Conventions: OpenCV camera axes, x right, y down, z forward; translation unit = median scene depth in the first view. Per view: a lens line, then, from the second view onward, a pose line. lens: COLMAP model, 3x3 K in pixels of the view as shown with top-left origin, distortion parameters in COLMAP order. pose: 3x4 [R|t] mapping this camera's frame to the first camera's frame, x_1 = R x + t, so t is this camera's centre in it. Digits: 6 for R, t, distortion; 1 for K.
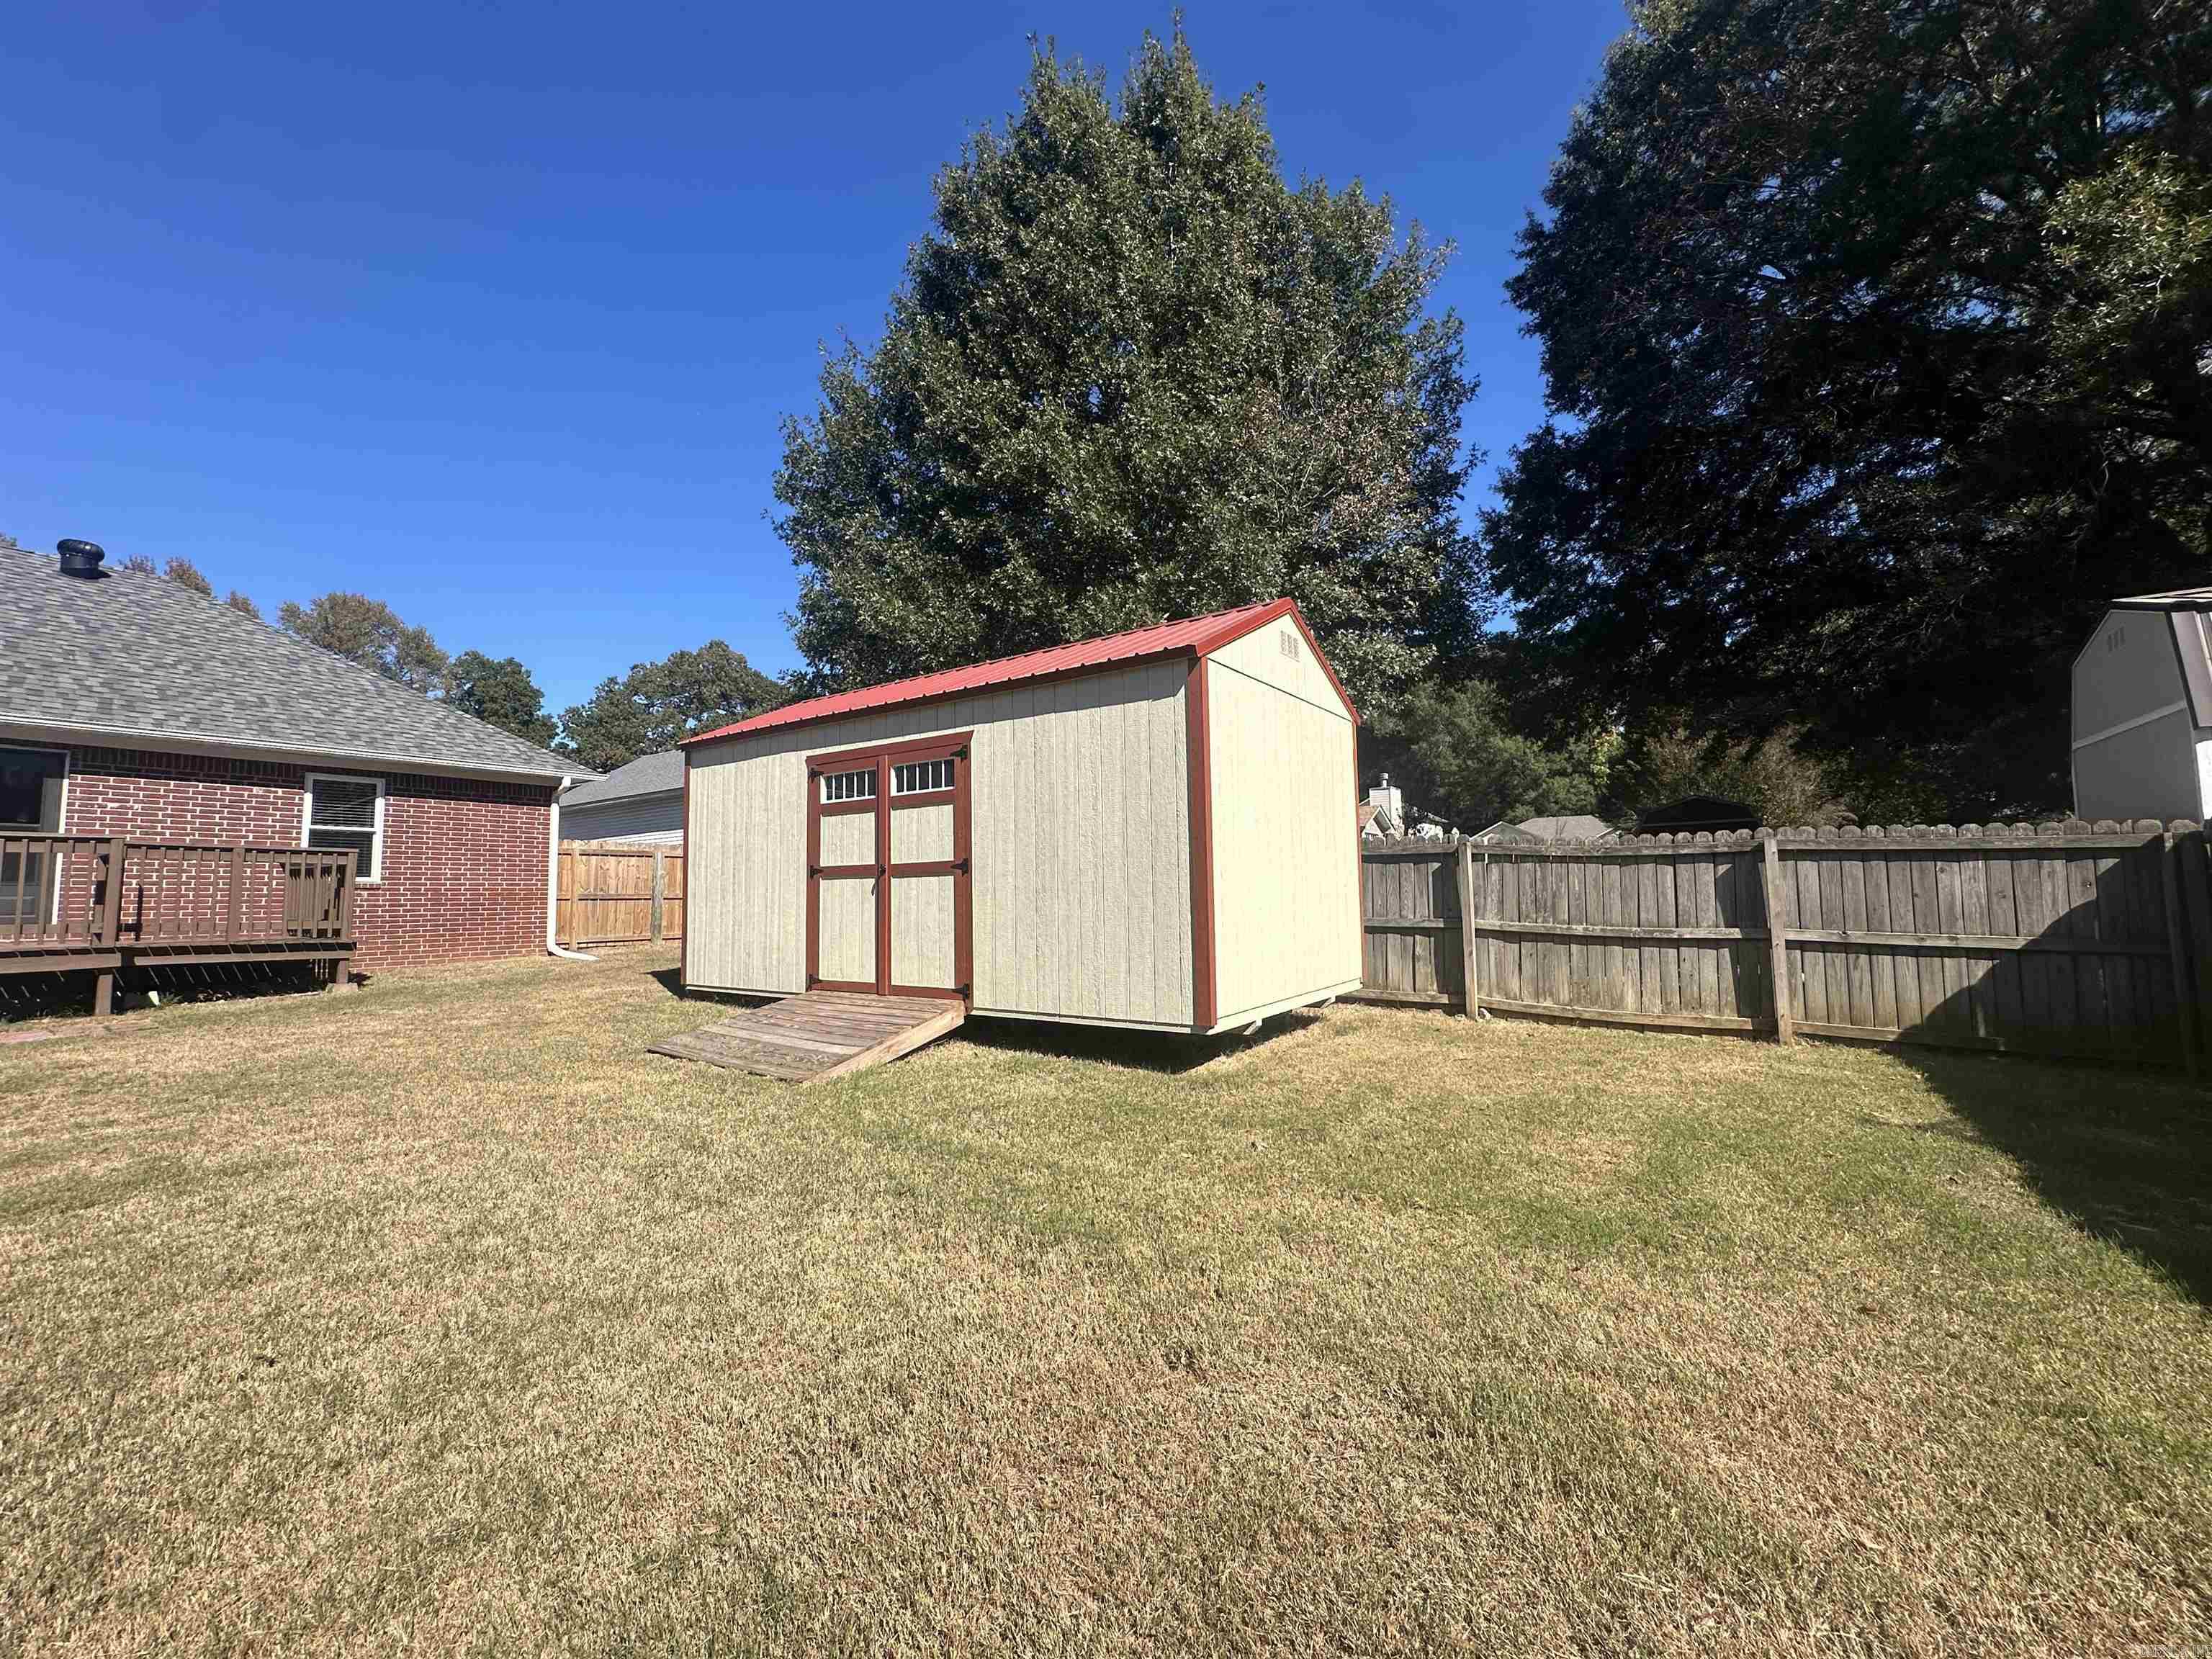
lens RADIAL K [[887.4, 0, 1106.0], [0, 887.4, 829.5], [0, 0, 1]] dist [-0.001268, 0.000154]
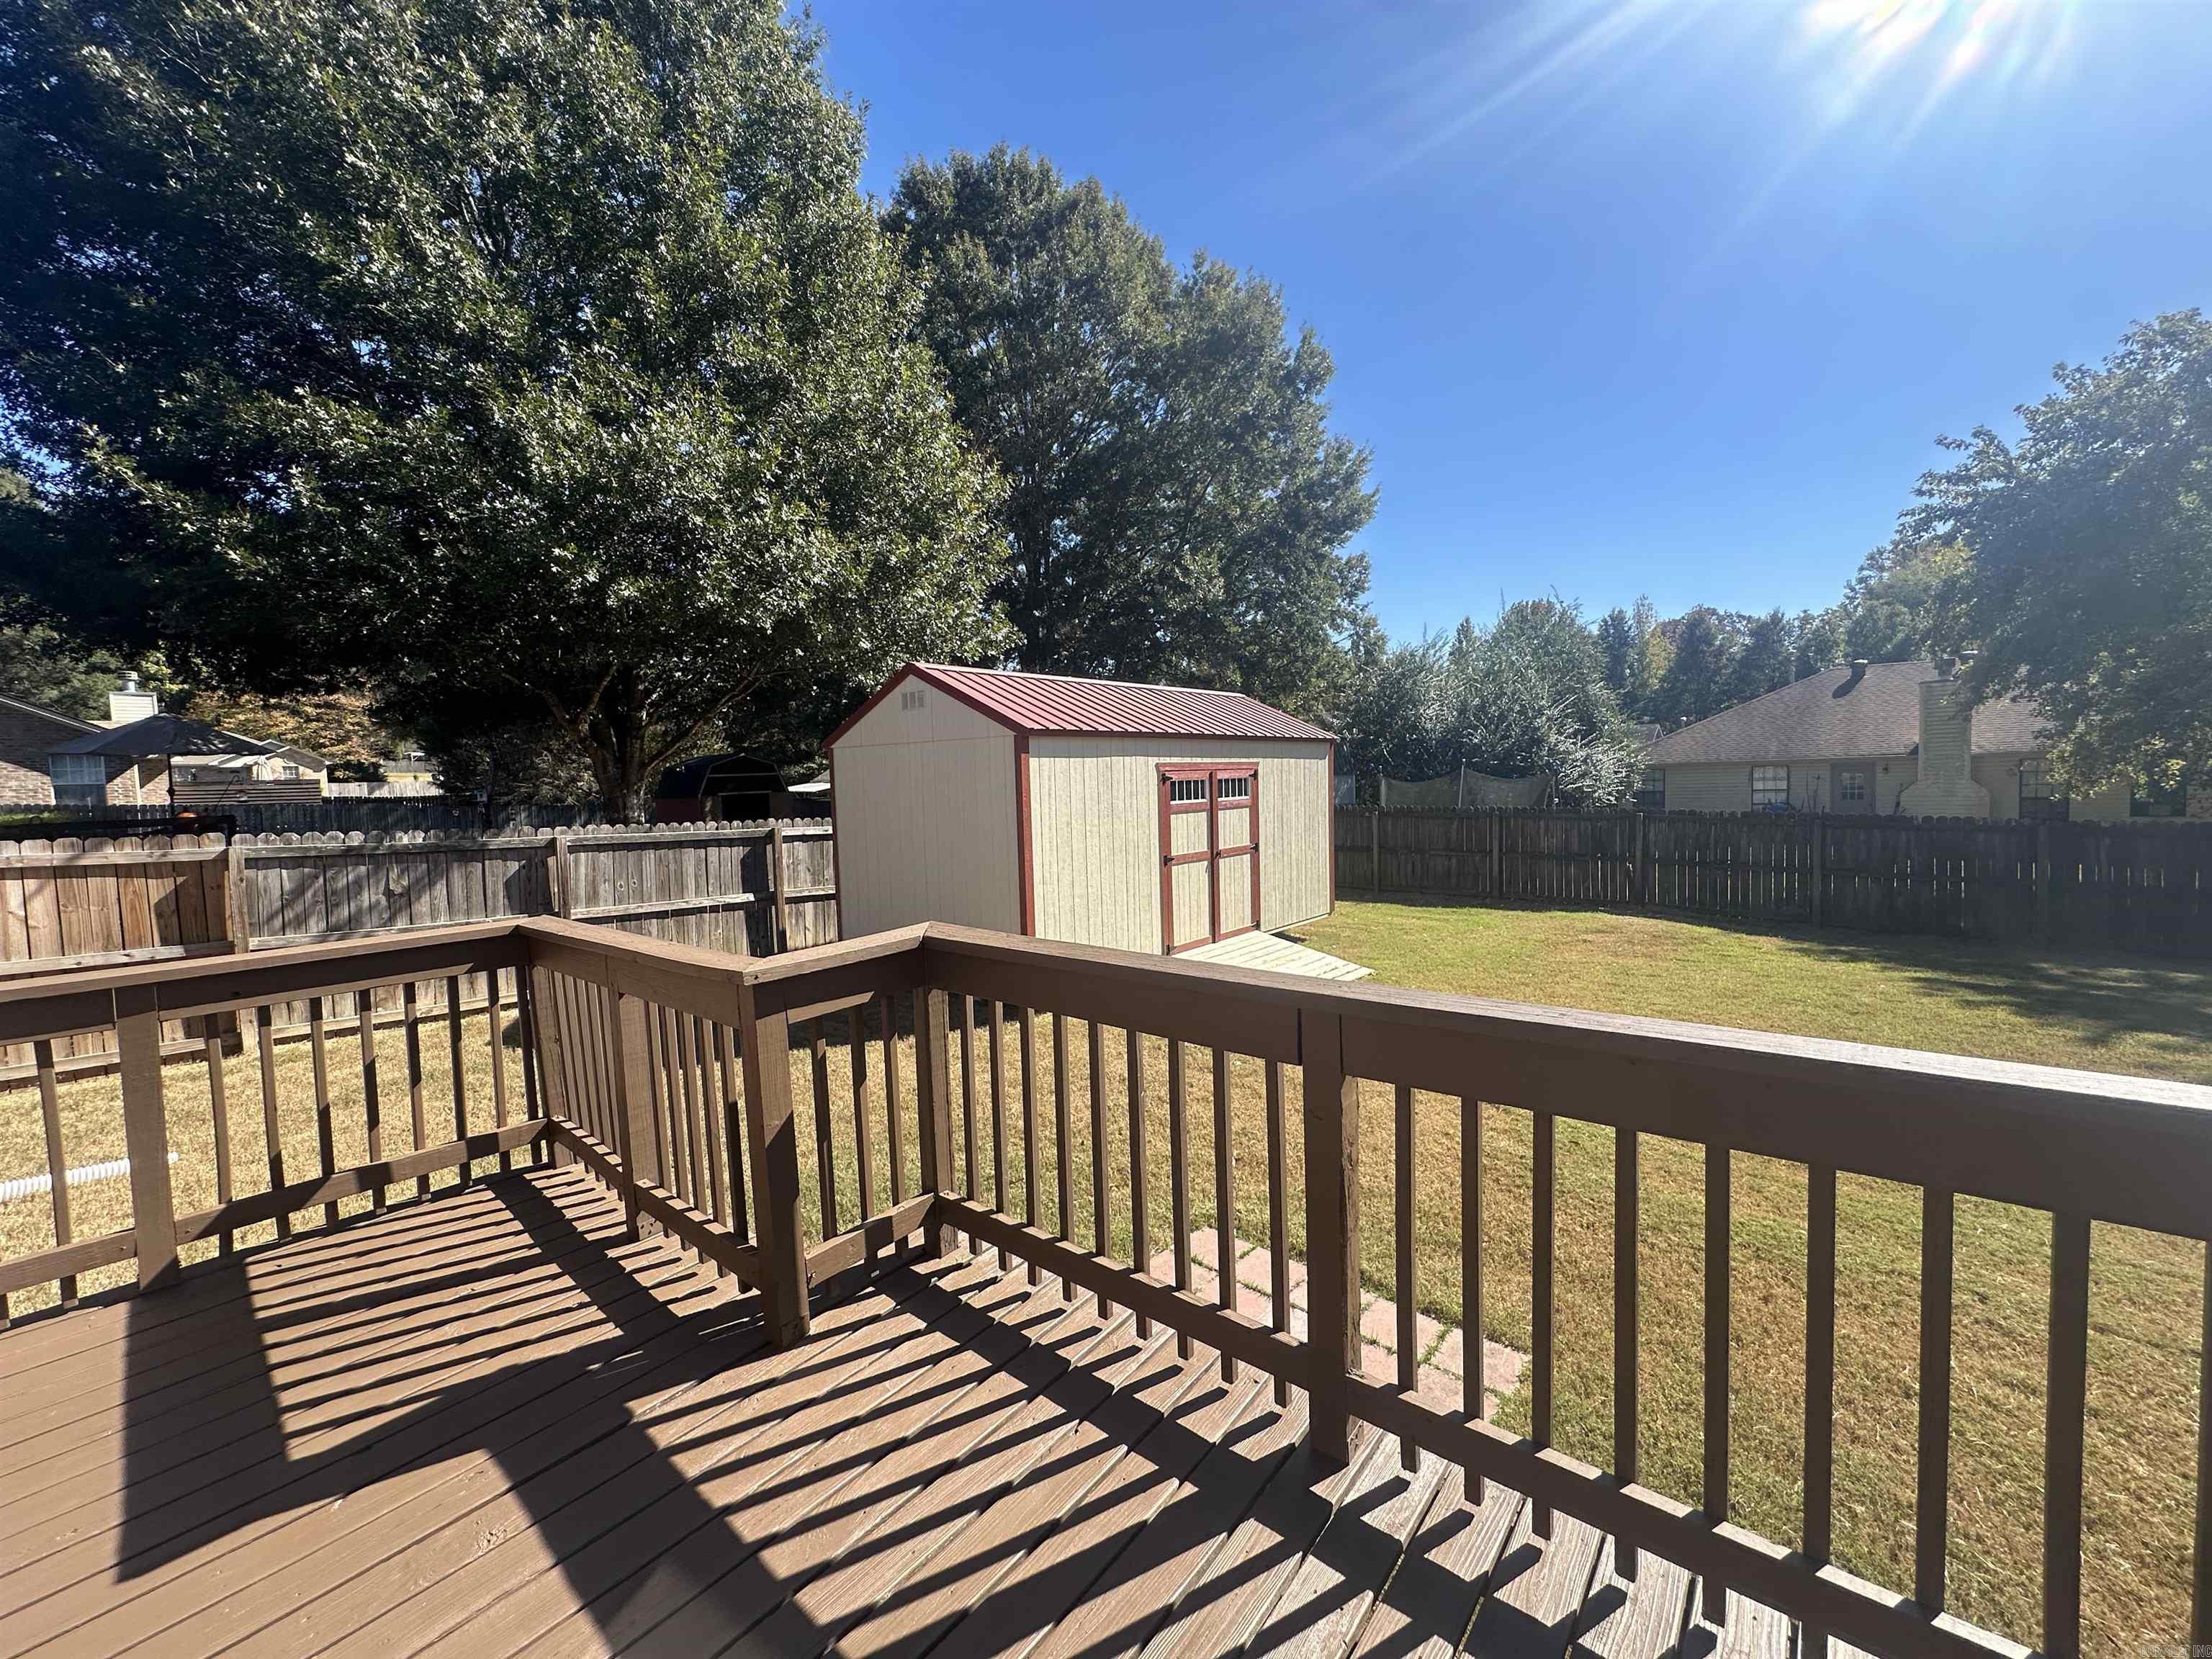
lens RADIAL K [[886.6, 0, 1106.0], [0, 886.6, 829.5], [0, 0, 1]] dist [-0.001495, 0.000178]
pose [[0.095868, -0.047761, 0.994248, -1.202280], [-0.042650, 0.997734, 0.052041, -0.042069], [-0.994480, -0.047394, 0.093614, 0.762550]]
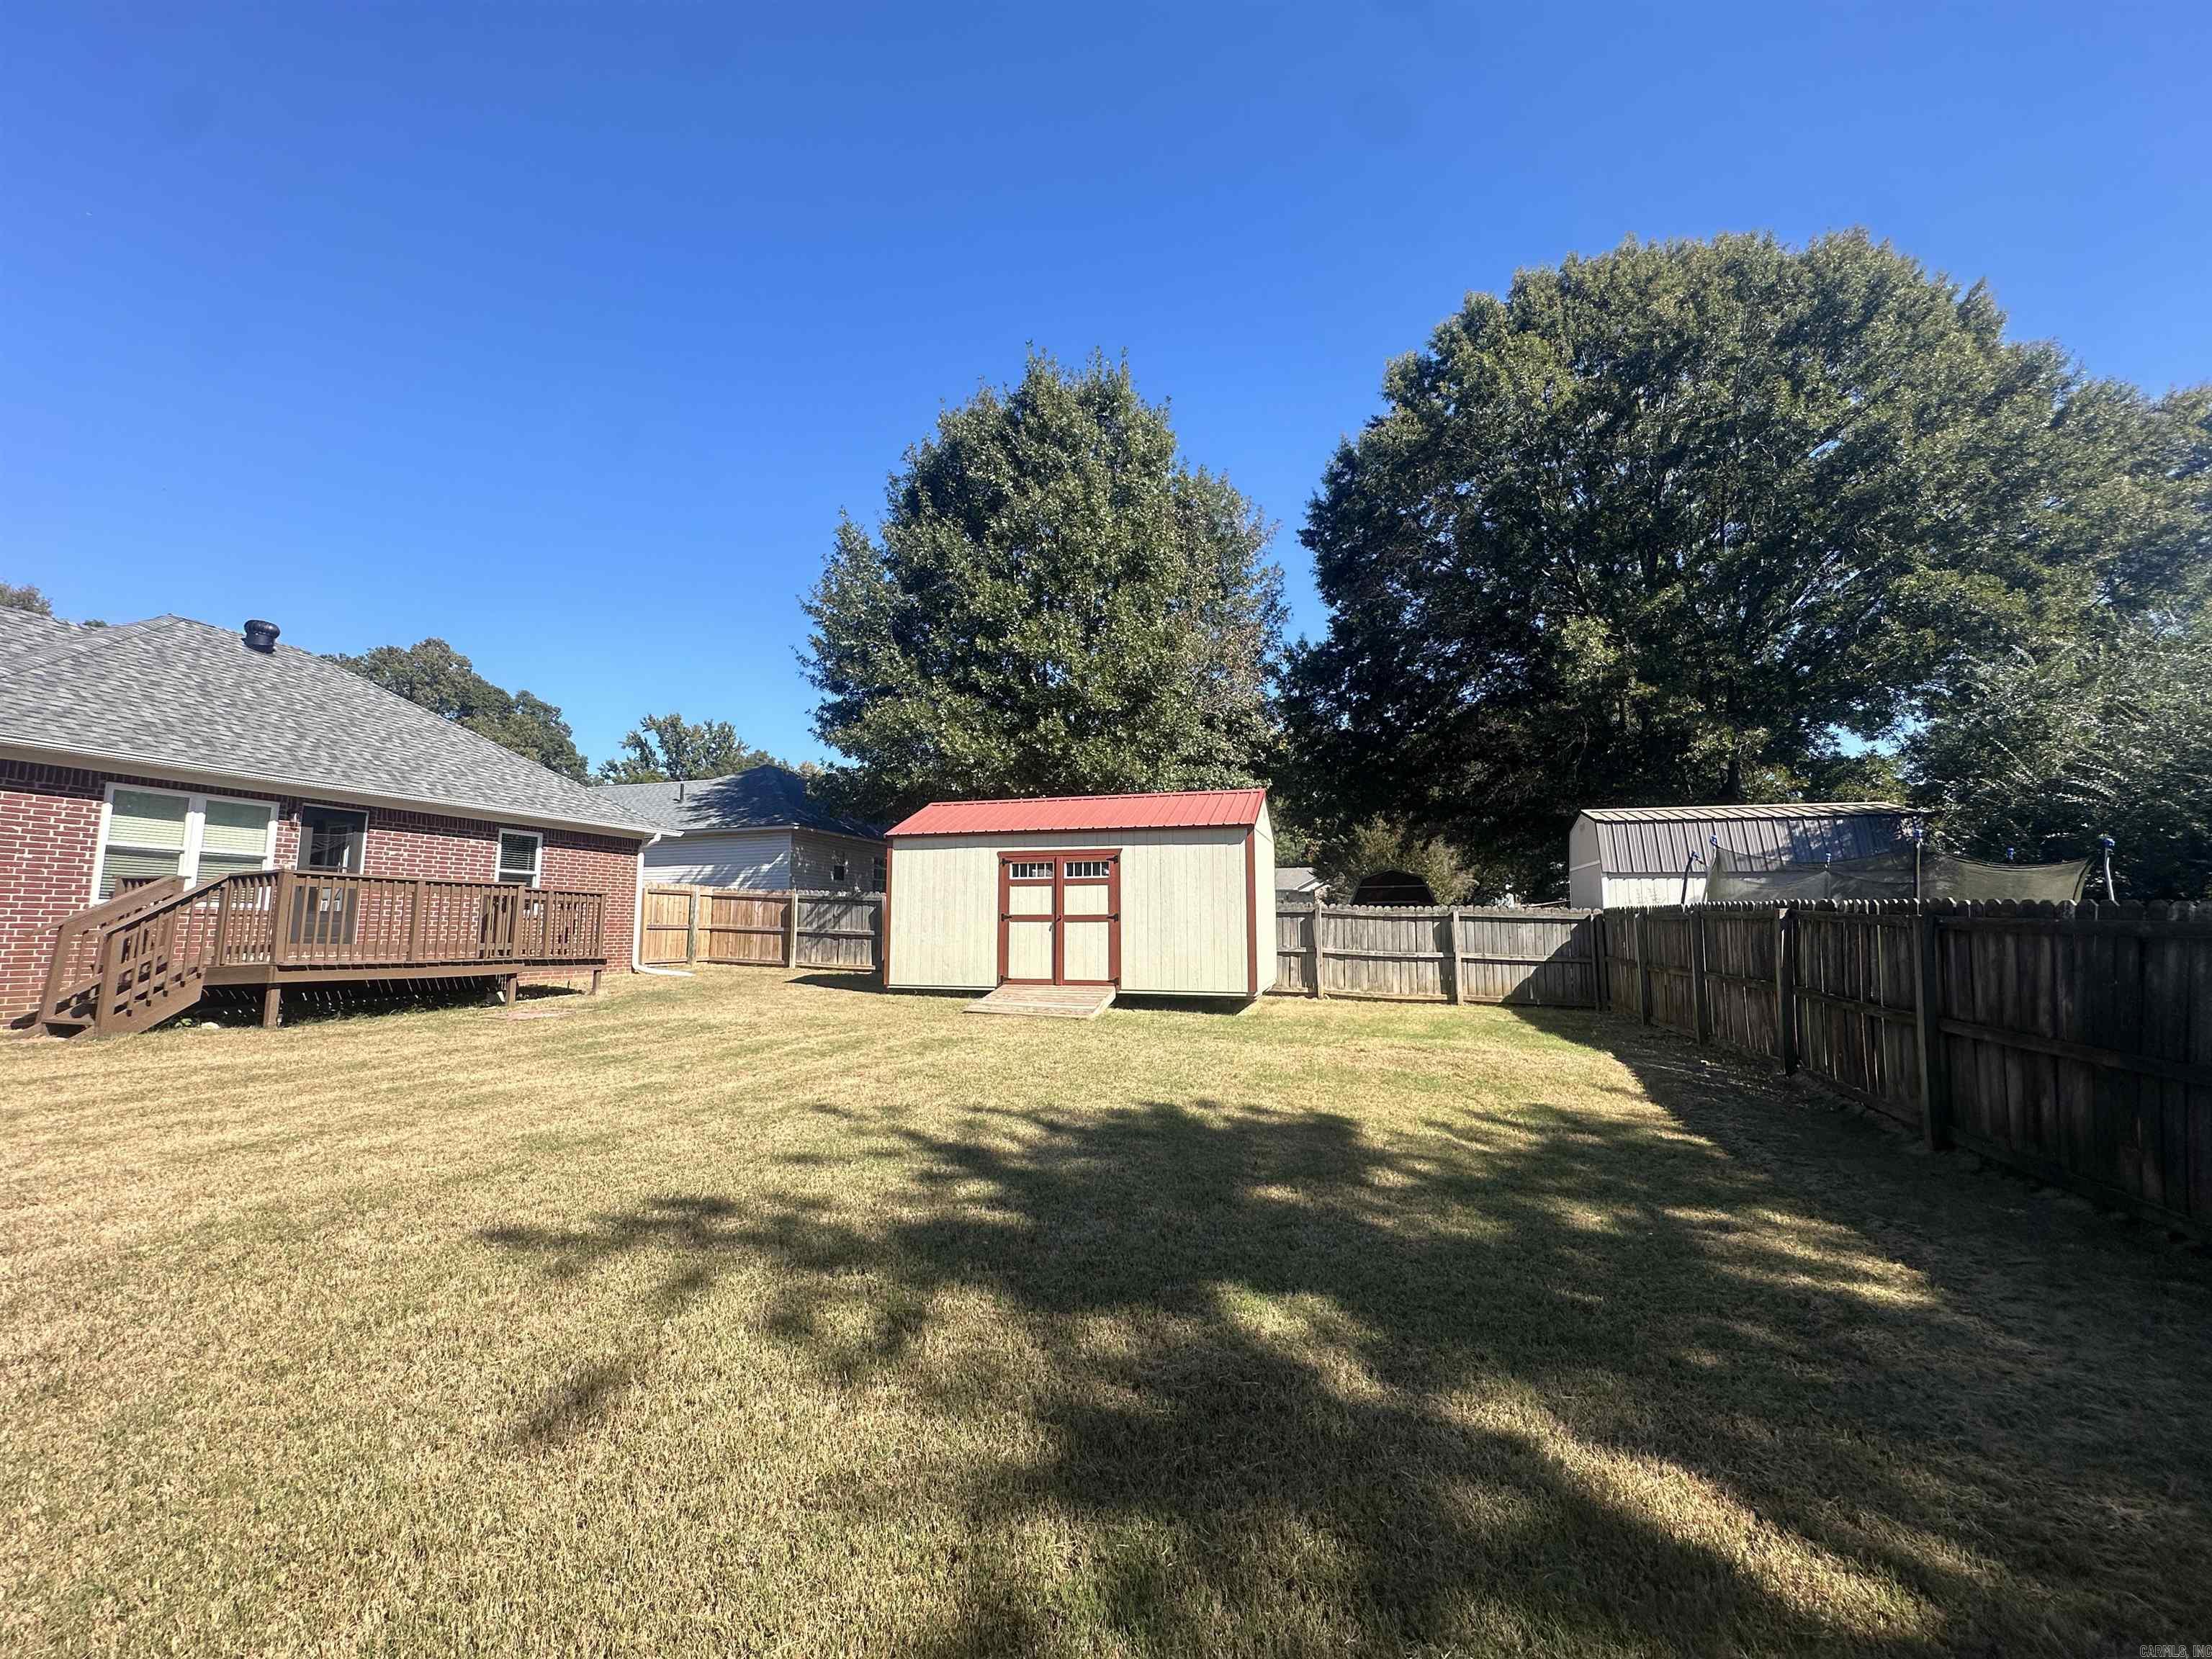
lens RADIAL K [[886.6, 0, 1106.0], [0, 886.6, 829.5], [0, 0, 1]] dist [-0.001495, 0.000178]
pose [[0.951490, 0.048711, 0.303801, -0.535264], [-0.036788, 0.998316, -0.044851, -0.043627], [-0.305474, 0.031499, 0.951679, -0.589664]]
